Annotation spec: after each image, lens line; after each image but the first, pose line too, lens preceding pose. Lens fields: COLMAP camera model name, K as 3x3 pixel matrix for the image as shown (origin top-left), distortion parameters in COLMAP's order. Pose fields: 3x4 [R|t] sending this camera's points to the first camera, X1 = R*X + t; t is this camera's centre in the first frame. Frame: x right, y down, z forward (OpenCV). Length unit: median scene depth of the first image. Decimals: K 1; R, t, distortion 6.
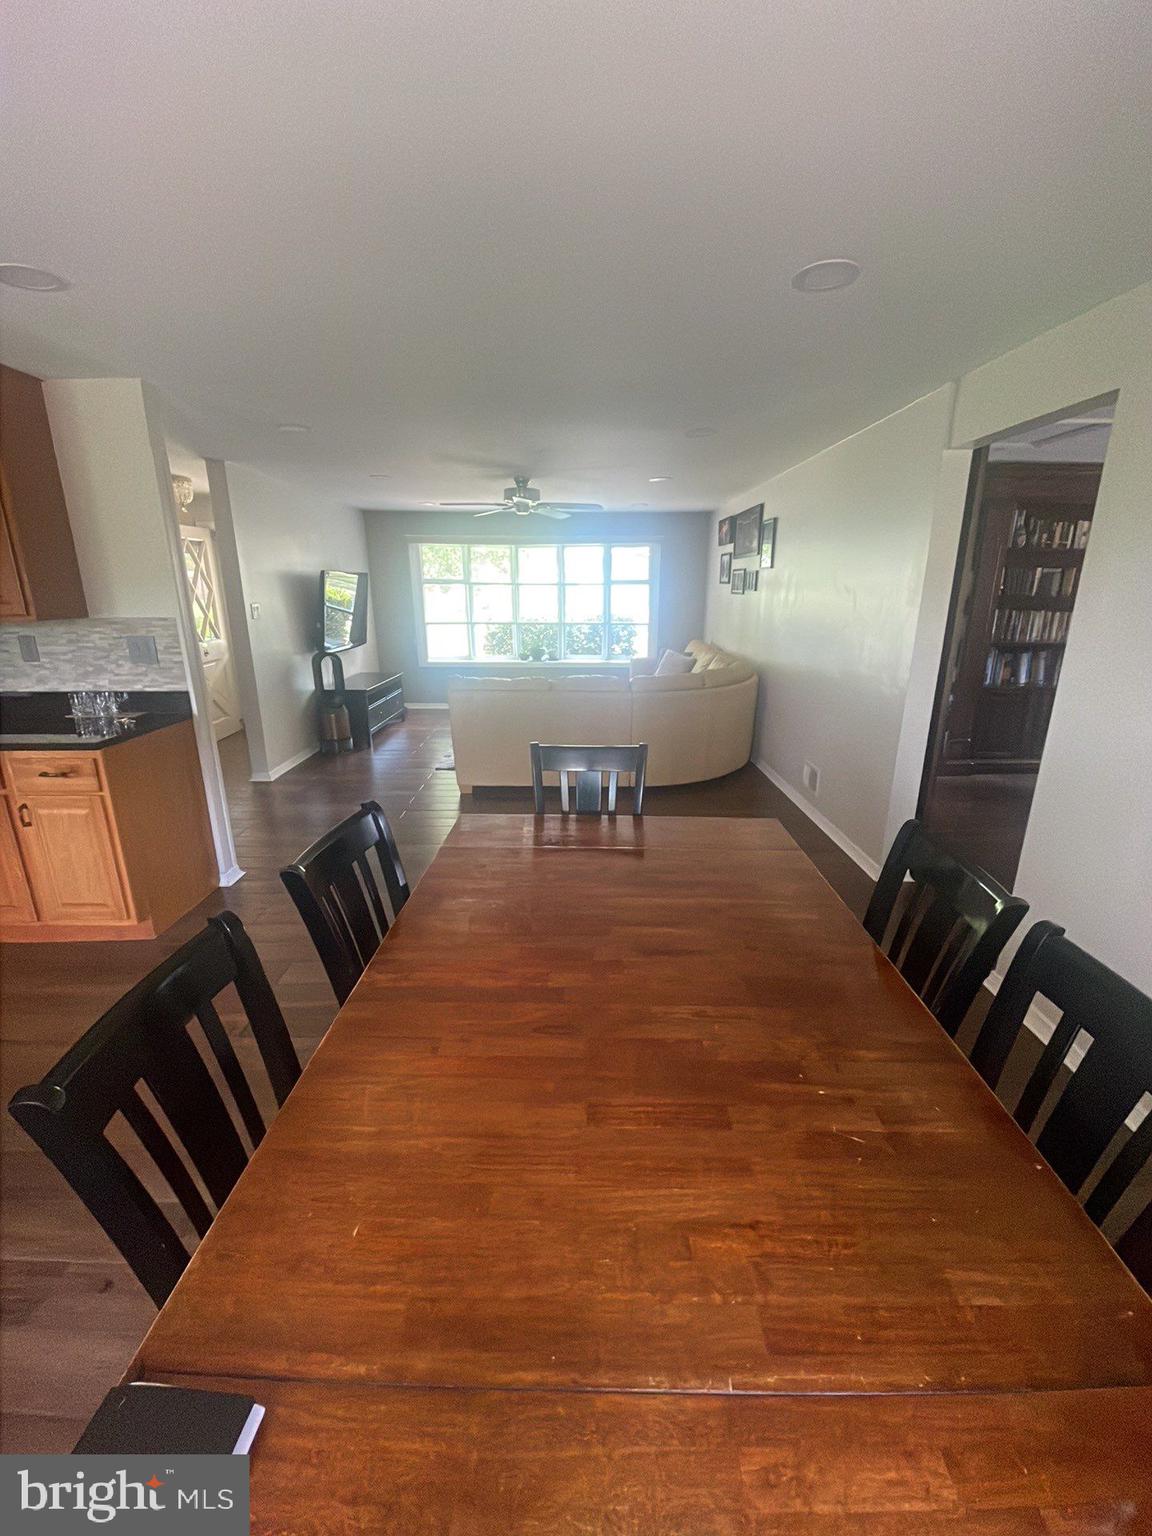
lens RADIAL K [[624.7, 0, 581.9], [0, 624.7, 770.7], [0, 0, 1]] dist [0.041141, -0.036423]
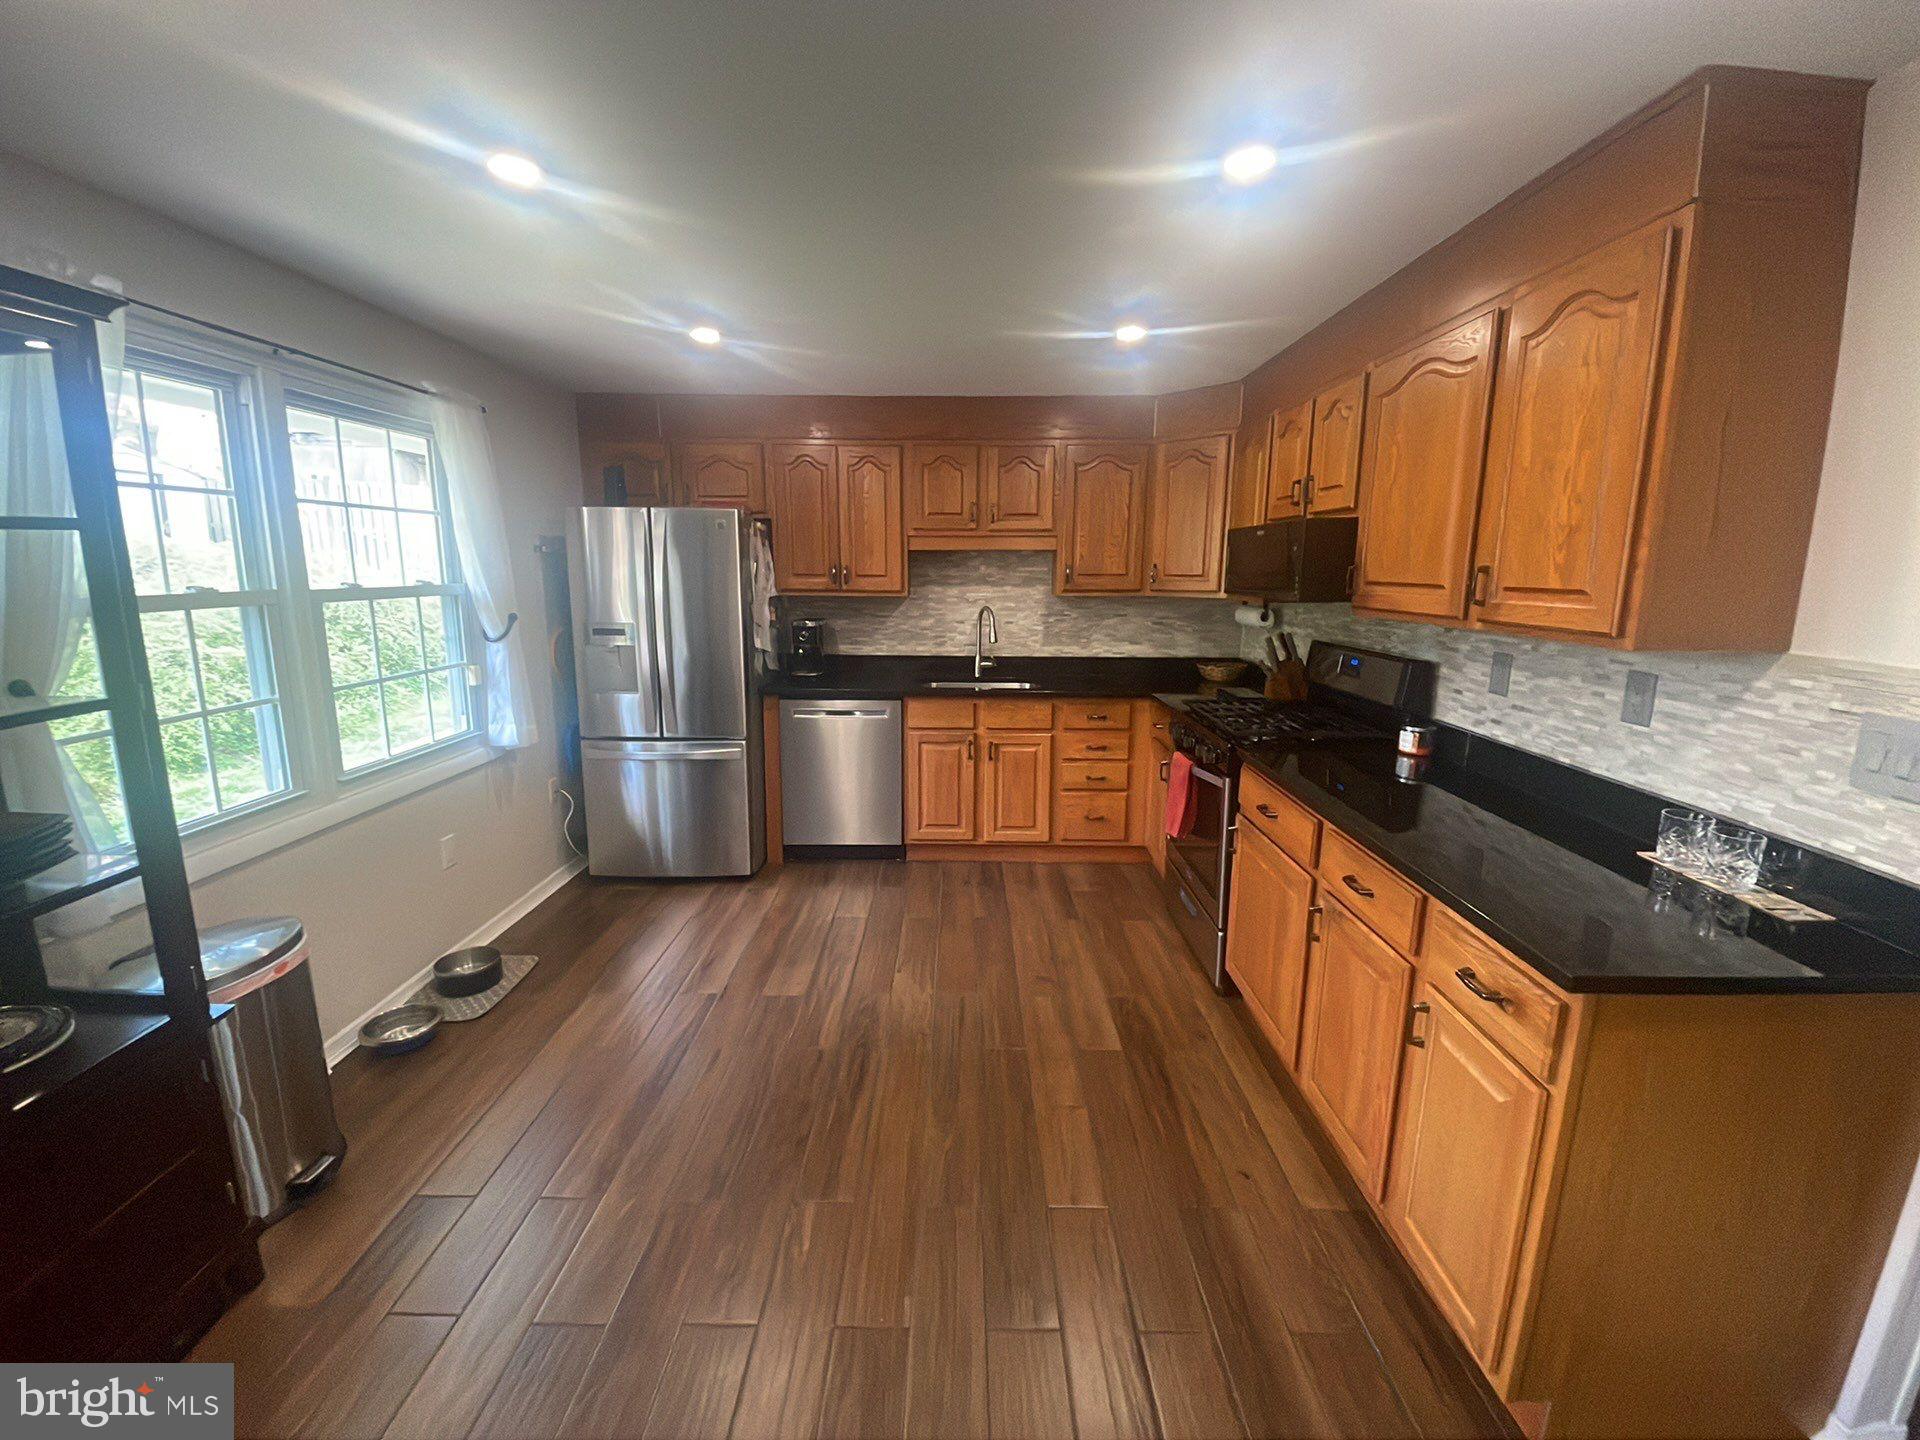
lens RADIAL K [[795.8, 0, 960.0], [0, 795.8, 720.0], [0, 0, 1]] dist [0.020562, -0.017894]
pose [[-0.011845, 0.191896, -0.981344, -0.263841], [-0.286595, 0.939587, 0.187189, -0.144942], [0.957979, 0.283465, 0.043867, 0.480278]]
